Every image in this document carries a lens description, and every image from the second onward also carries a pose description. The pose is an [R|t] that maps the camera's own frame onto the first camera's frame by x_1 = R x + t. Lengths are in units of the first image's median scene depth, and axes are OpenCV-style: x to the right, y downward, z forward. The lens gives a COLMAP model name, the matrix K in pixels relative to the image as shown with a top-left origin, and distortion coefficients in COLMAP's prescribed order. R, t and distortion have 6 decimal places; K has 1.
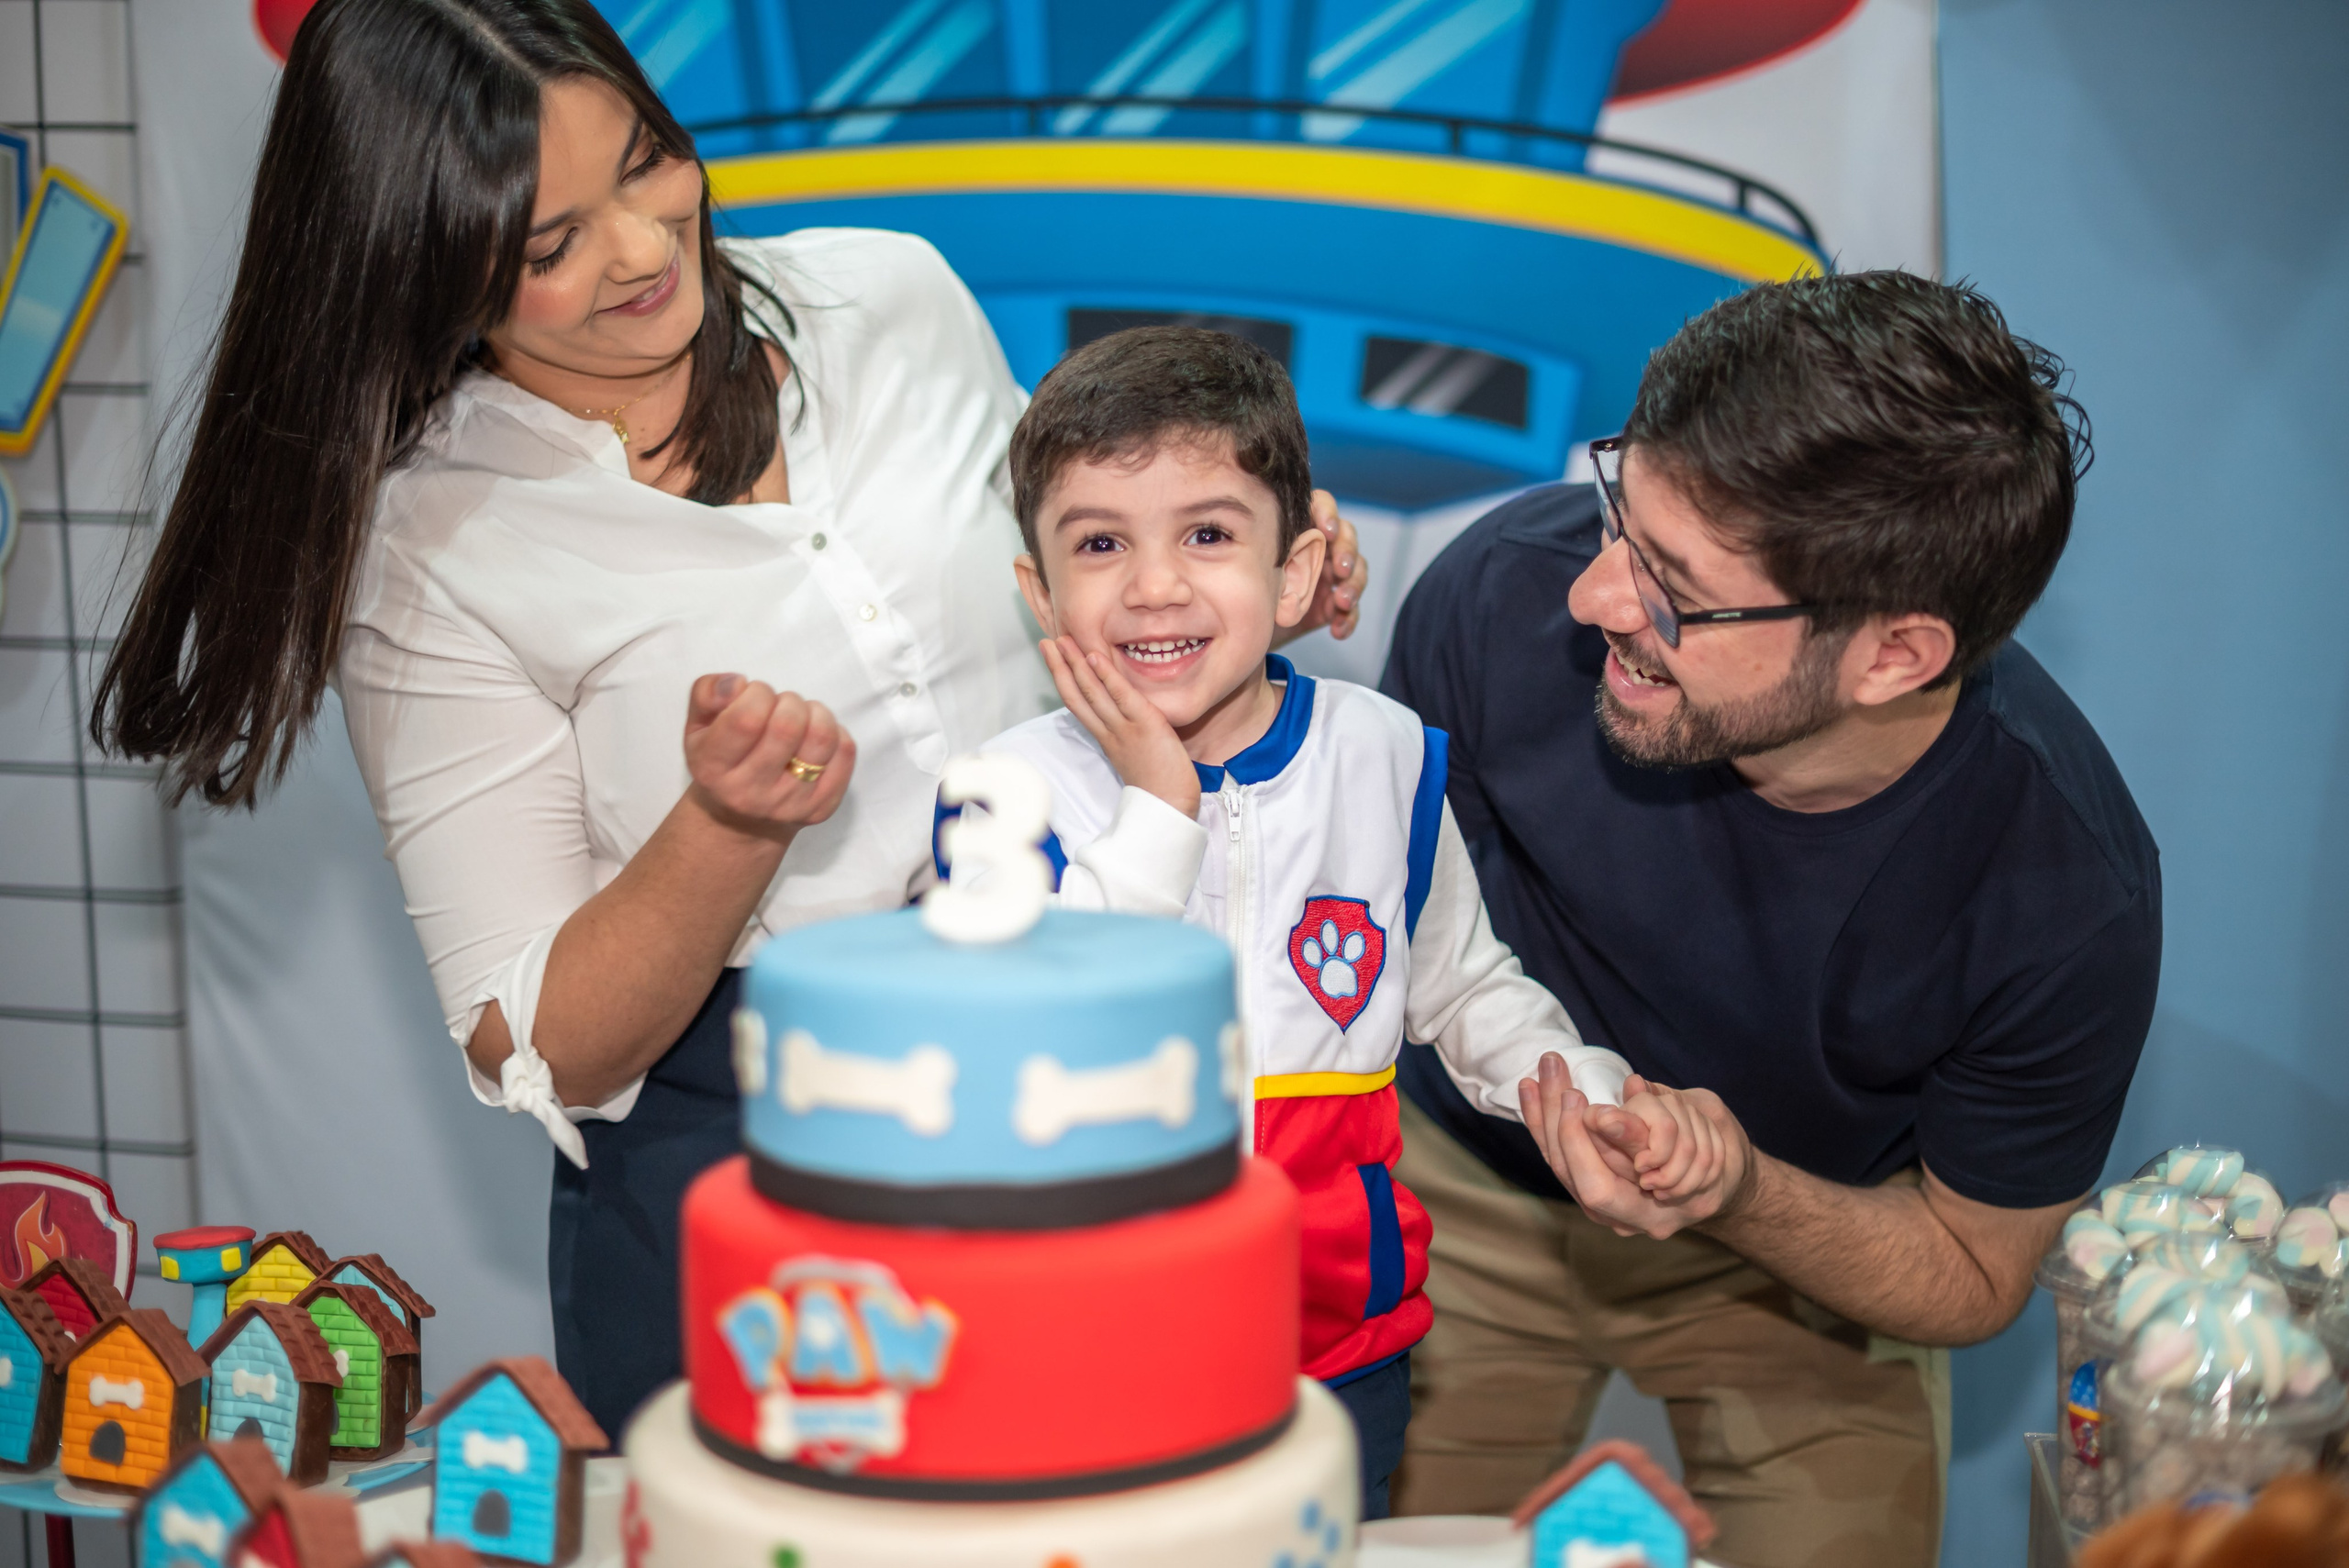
lens RADIAL K [[3422.9, 0, 1174.5], [0, 3422.9, 784.0], [0, 0, 1]] dist [-0.170197, 0.074485]
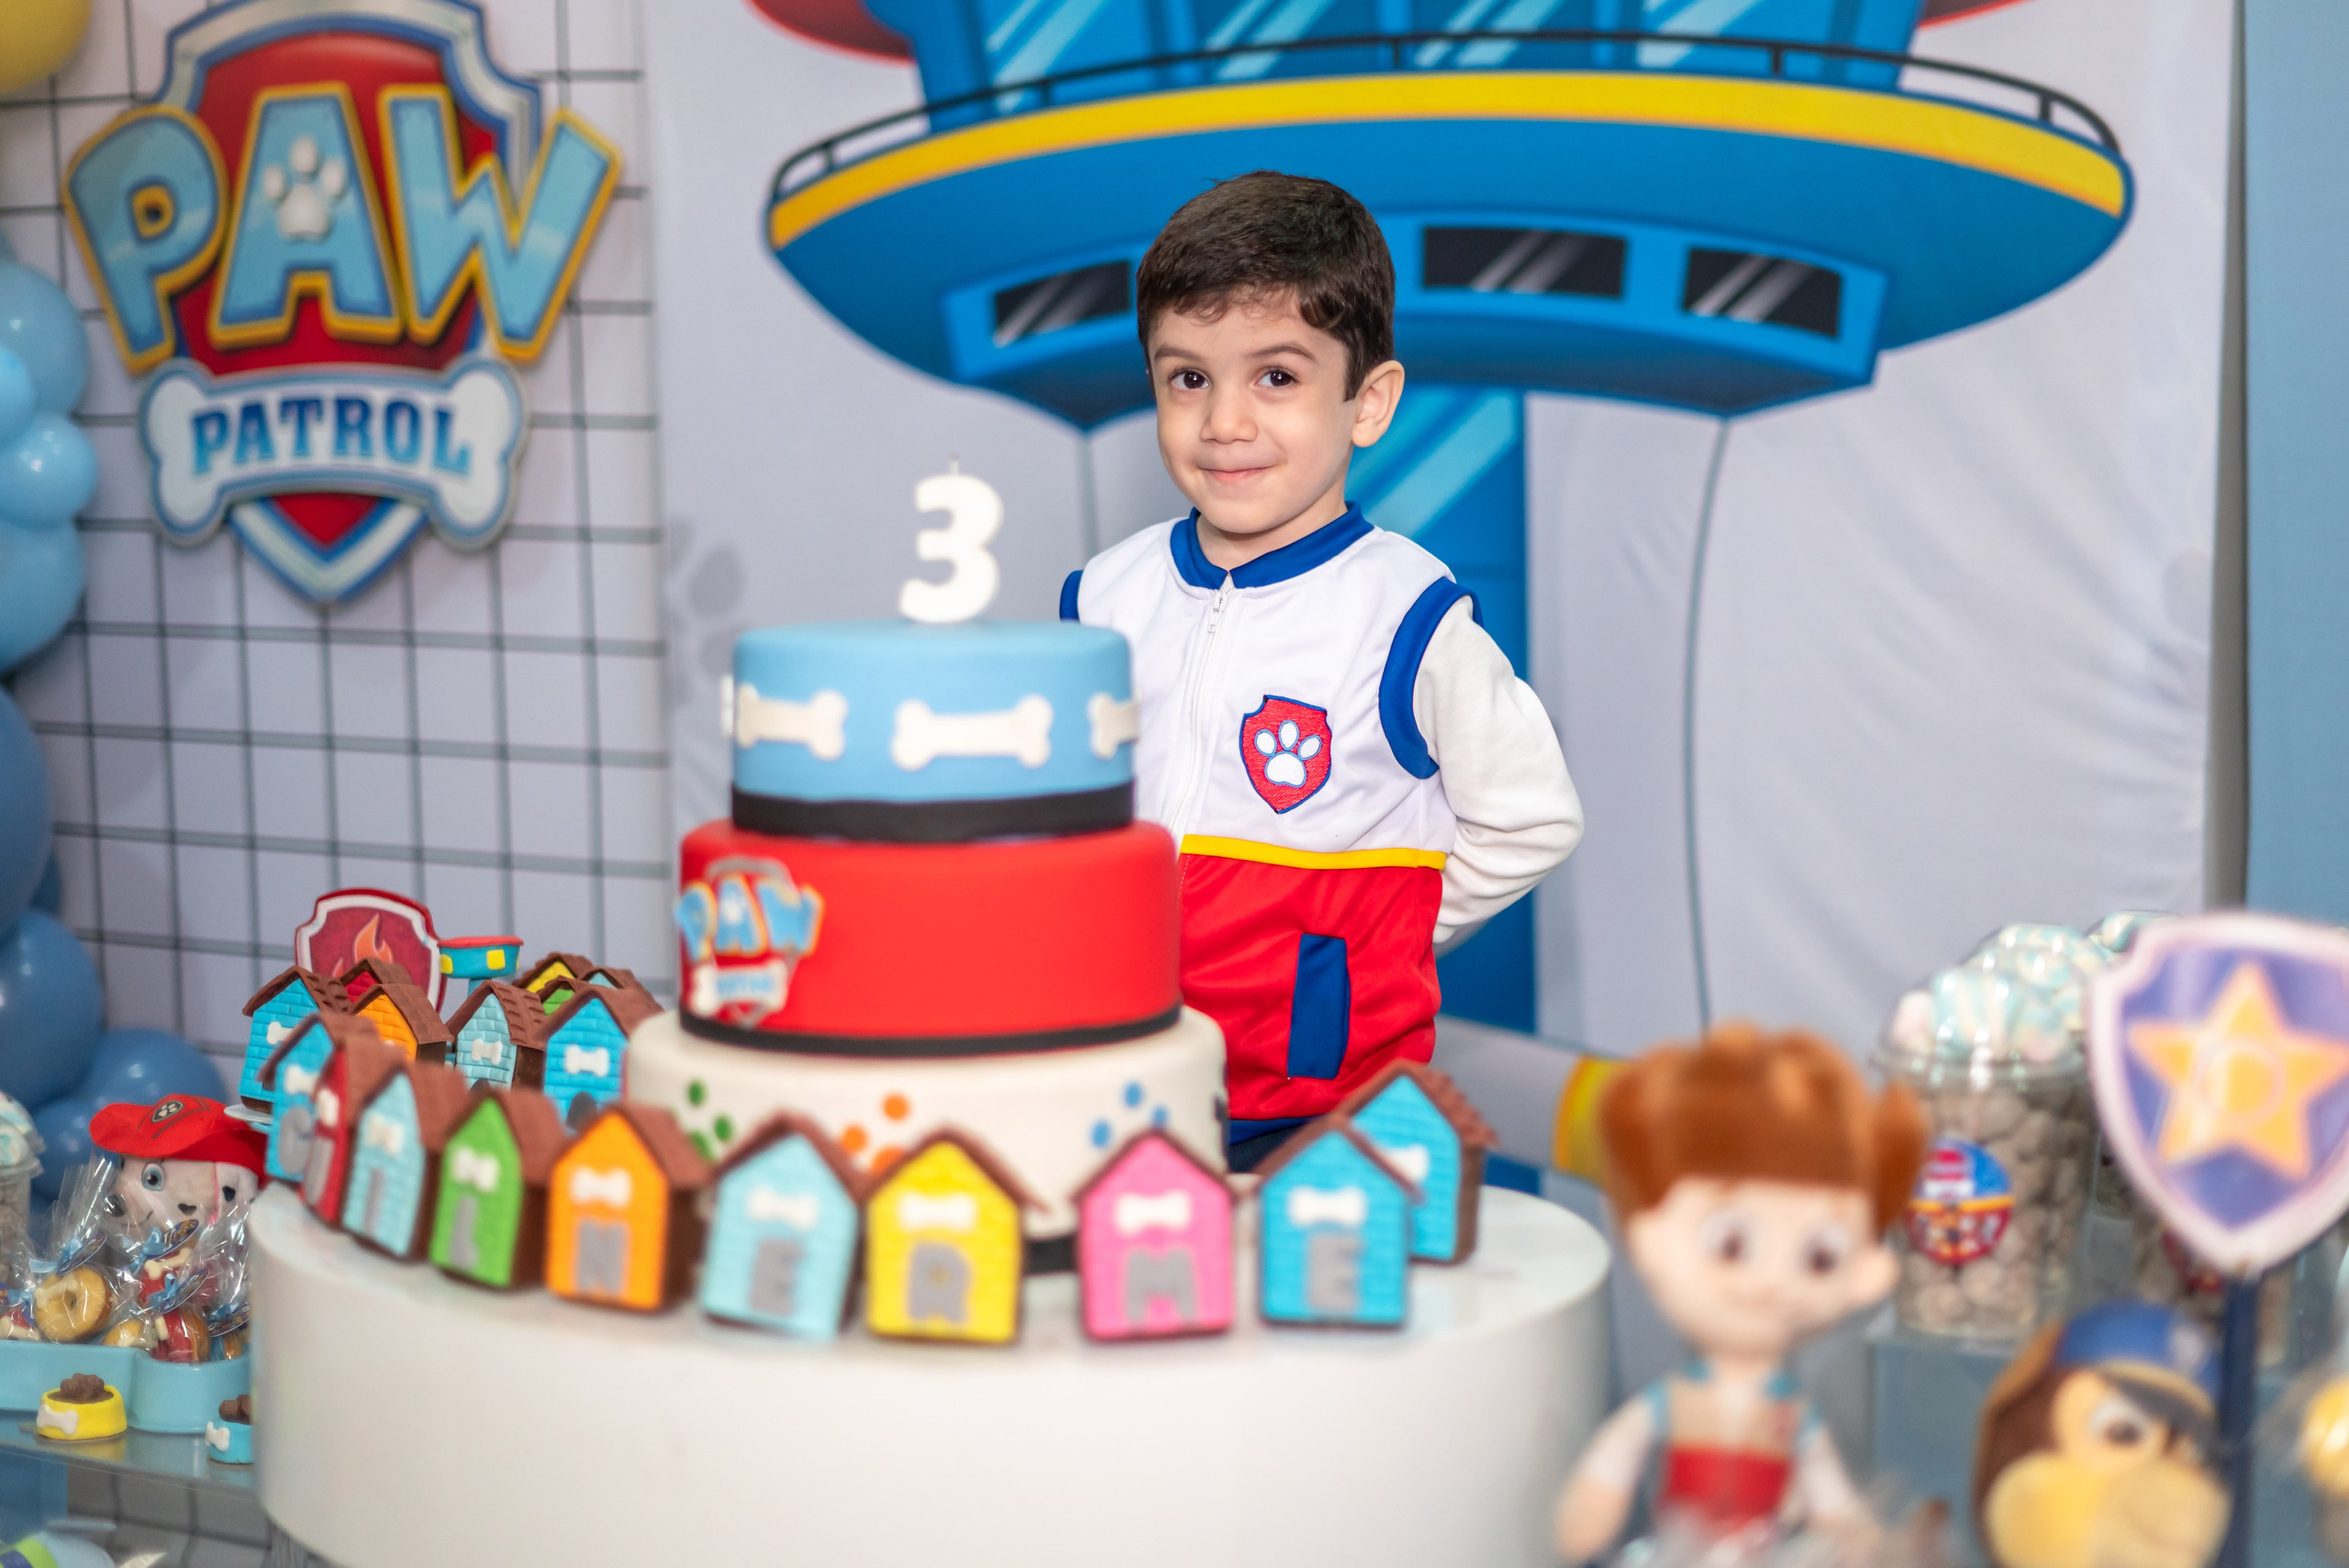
lens RADIAL K [[3504.3, 0, 1201.1], [0, 3504.3, 784.1], [0, 0, 1]] dist [-0.005971, -0.000377]
pose [[0.970081, 0.029446, -0.240990, 0.251118], [-0.034448, 0.999269, -0.016570, 0.085871], [0.240326, 0.024376, 0.970386, -0.148597]]
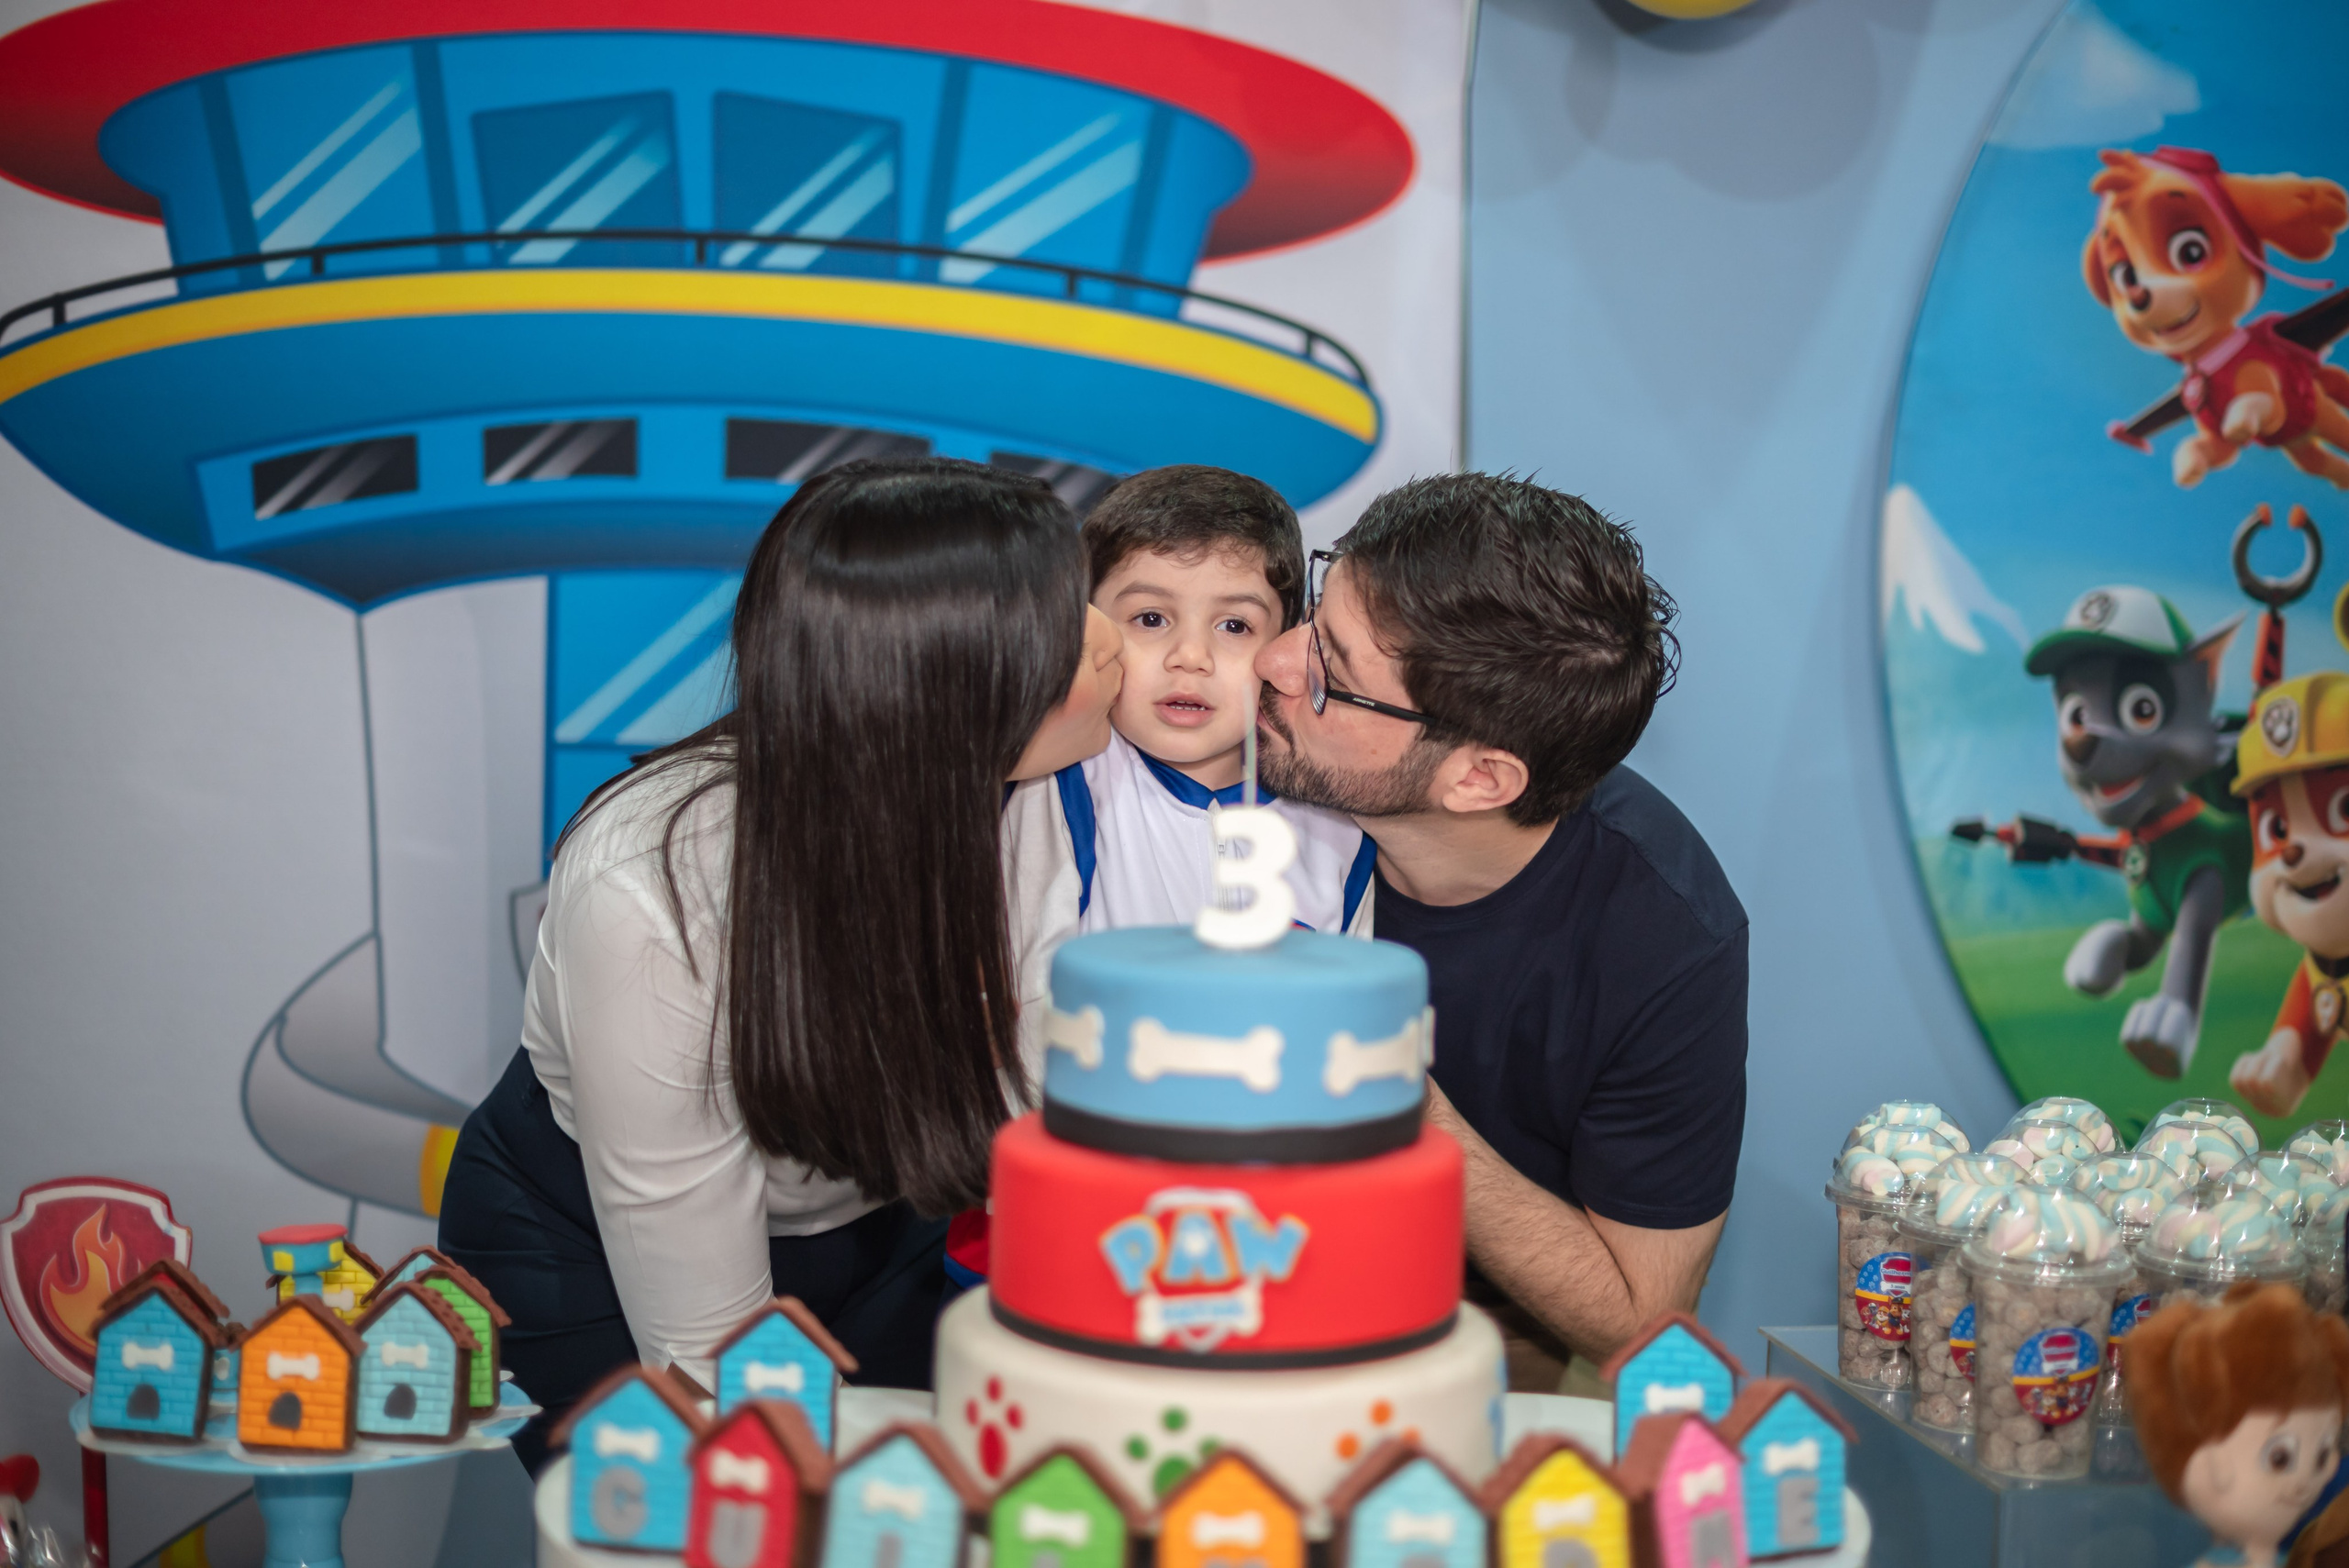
lens RADIAL K [[3409.9, 0, 1181.5], [0, 3409.9, 790.6], [0, 0, 1]] dist [-0.165946, 0.146775]
pose [[0.949428, 0.001171, 0.313983, -0.347885], [0.004215, 0.999855, -0.016476, 0.004598], [-0.313957, 0.016966, 0.949286, -0.167827]]
